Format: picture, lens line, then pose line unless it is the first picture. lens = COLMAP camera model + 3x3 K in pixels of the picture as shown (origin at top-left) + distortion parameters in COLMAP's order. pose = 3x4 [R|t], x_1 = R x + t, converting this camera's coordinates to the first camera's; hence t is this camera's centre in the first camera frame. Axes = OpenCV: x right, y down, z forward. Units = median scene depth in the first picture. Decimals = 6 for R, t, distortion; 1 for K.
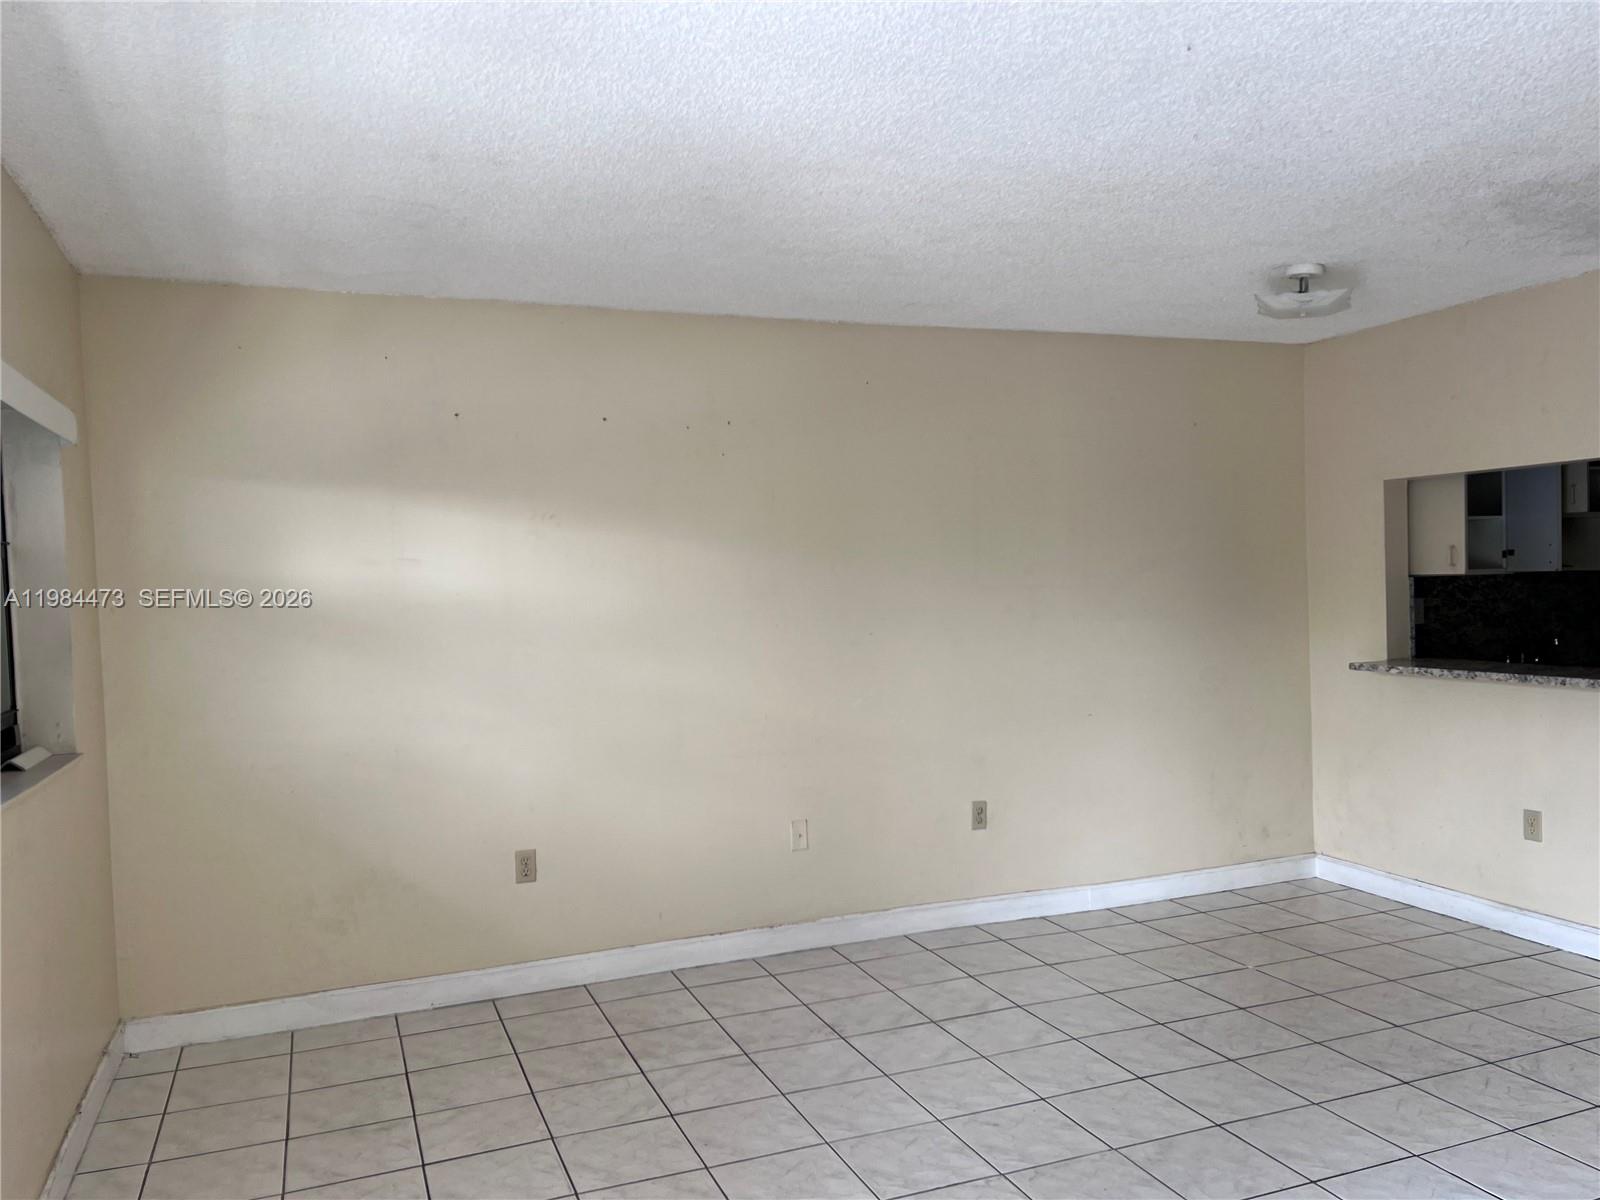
lens RADIAL K [[1211.4, 0, 783.7], [0, 1211.4, 625.7], [0, 0, 1]] dist [0.023908, -0.022673]
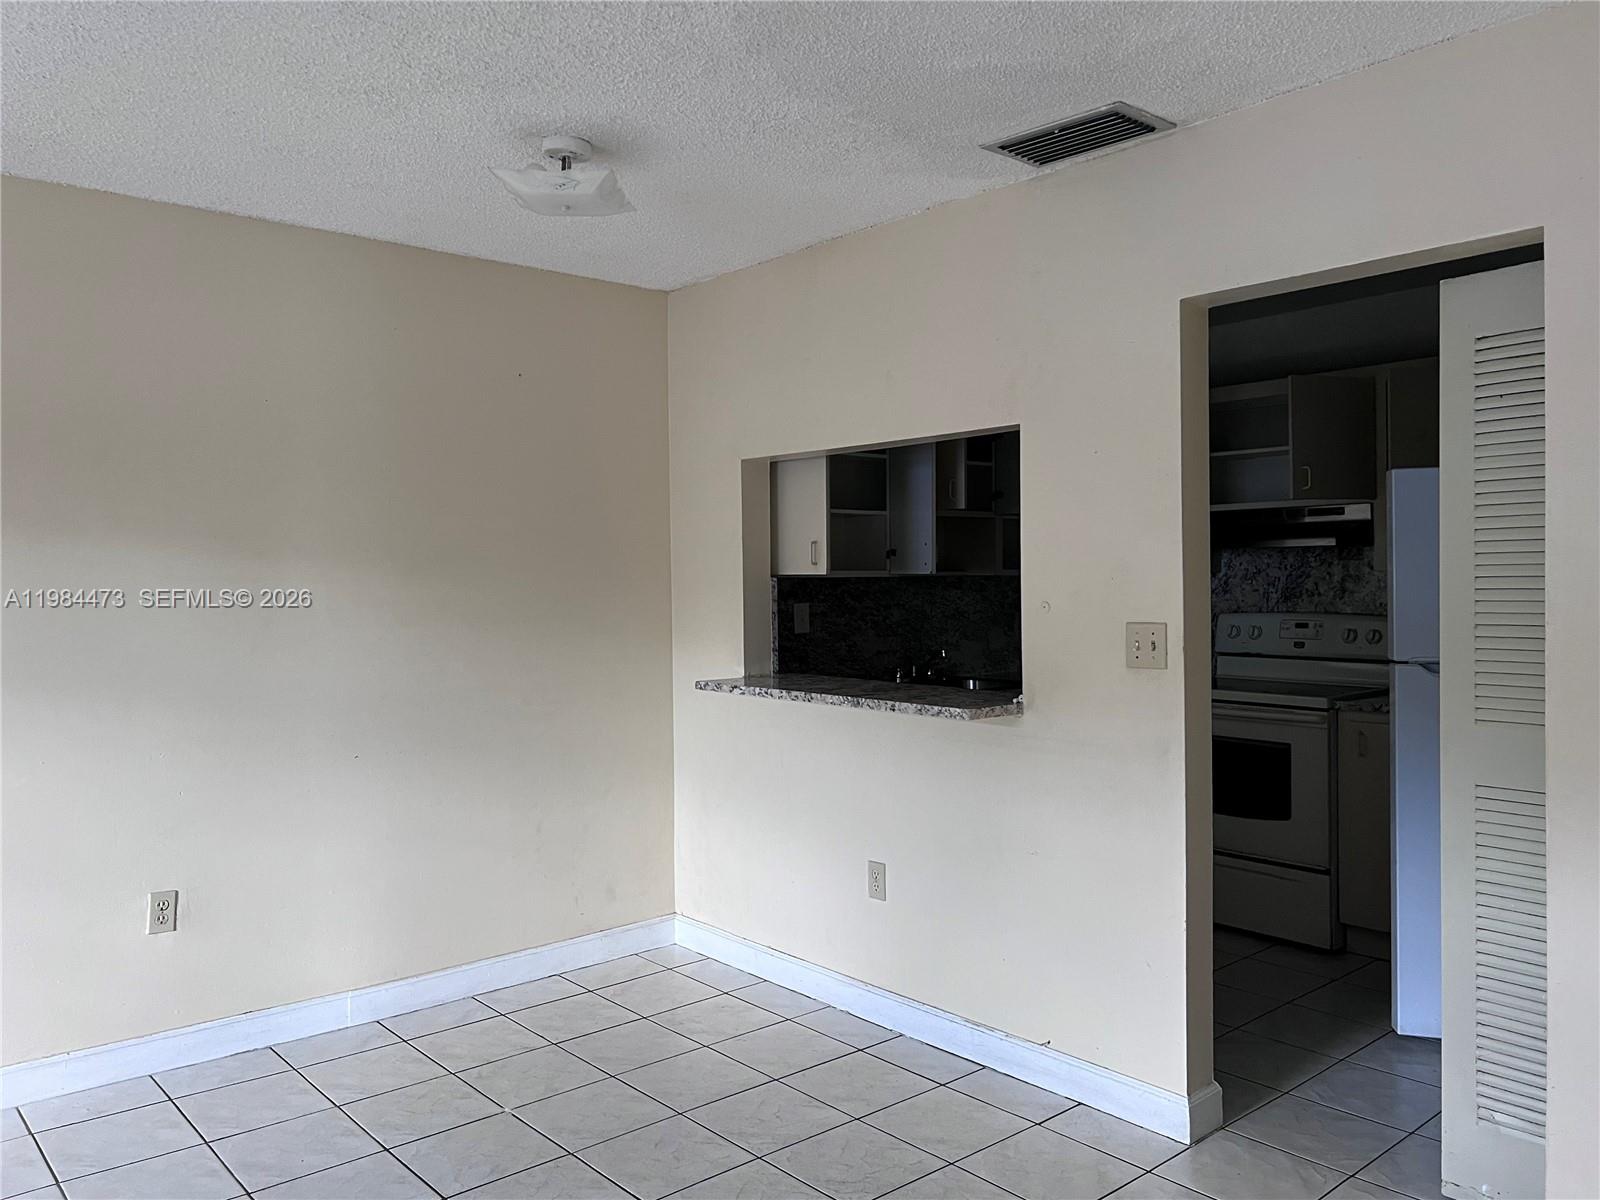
lens RADIAL K [[1211.4, 0, 795.2], [0, 1211.4, 597.3], [0, 0, 1]] dist [0.023908, -0.022673]
pose [[0.938167, 0.016650, 0.345782, 0.249615], [-0.007024, 0.999553, -0.029072, -0.002073], [-0.346112, 0.024845, 0.937864, 0.224403]]
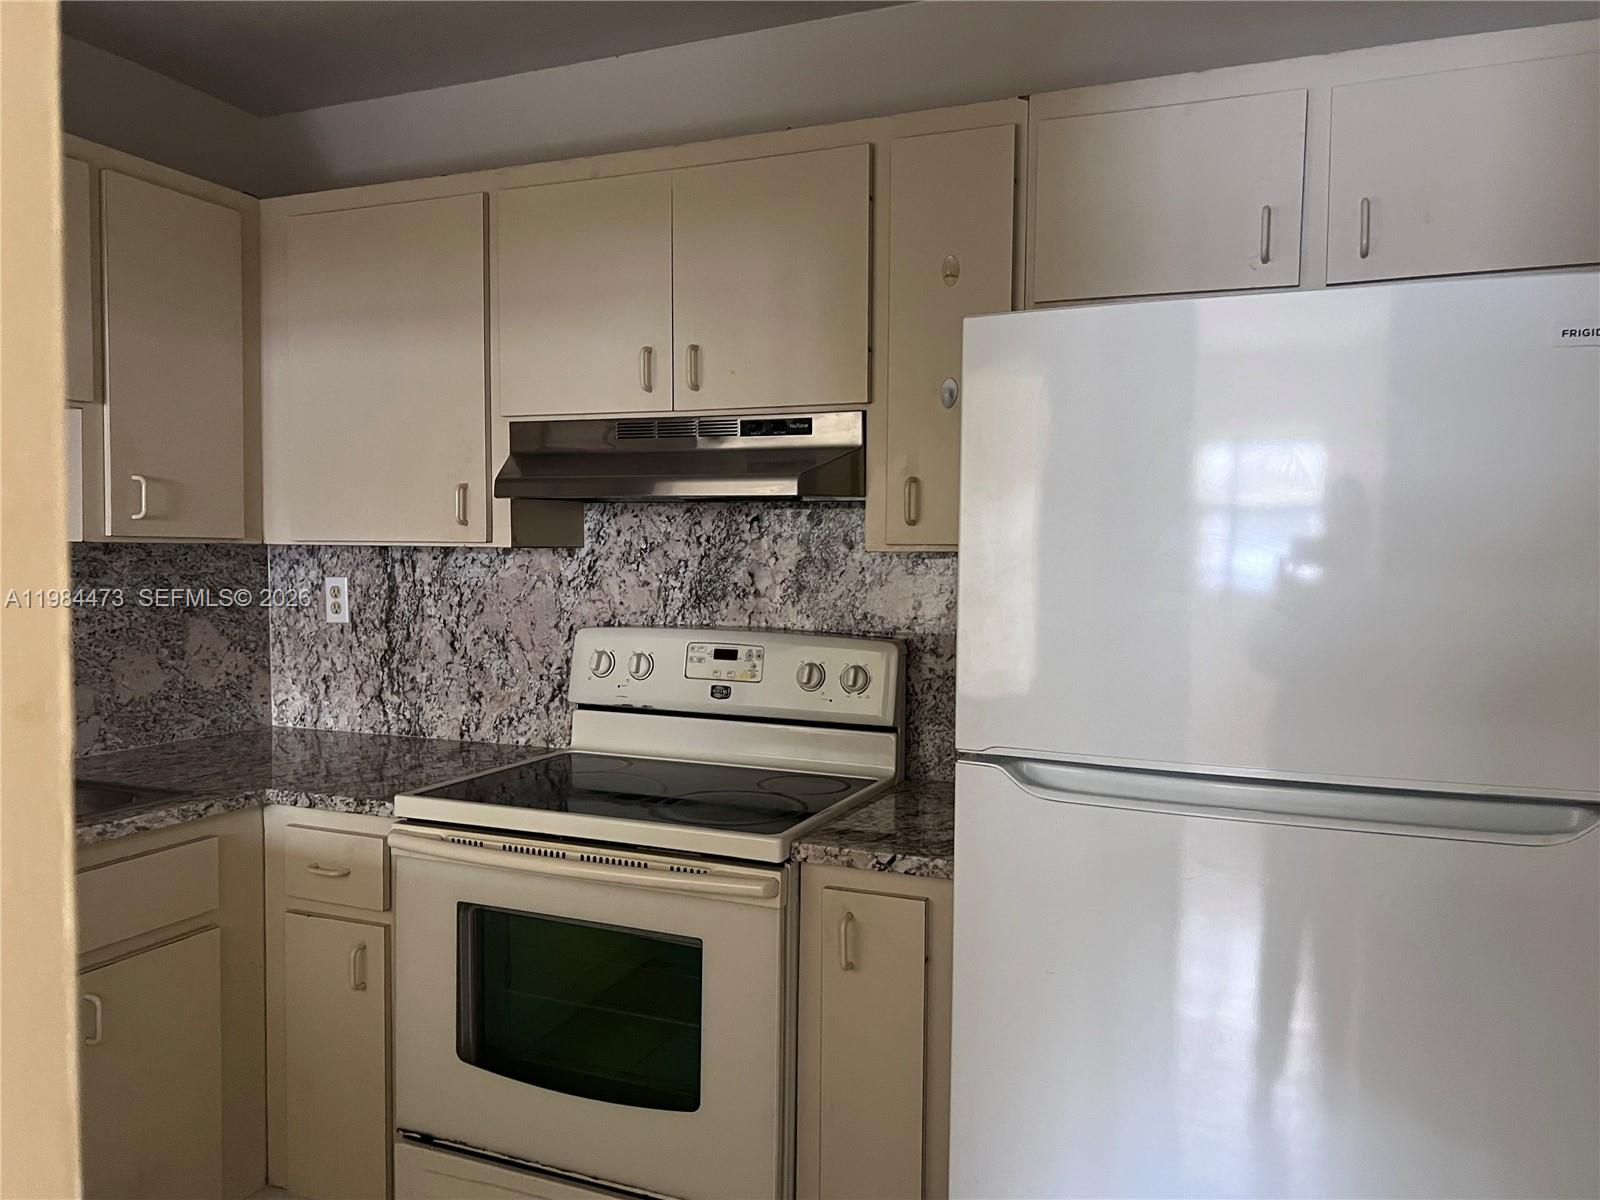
lens RADIAL K [[1211.4, 0, 798.8], [0, 1211.4, 603.9], [0, 0, 1]] dist [0.023908, -0.022673]
pose [[0.682810, 0.012585, 0.730488, 0.537968], [-0.009472, 0.999920, -0.008373, -0.021781], [-0.730535, -0.001202, 0.682875, 0.541256]]
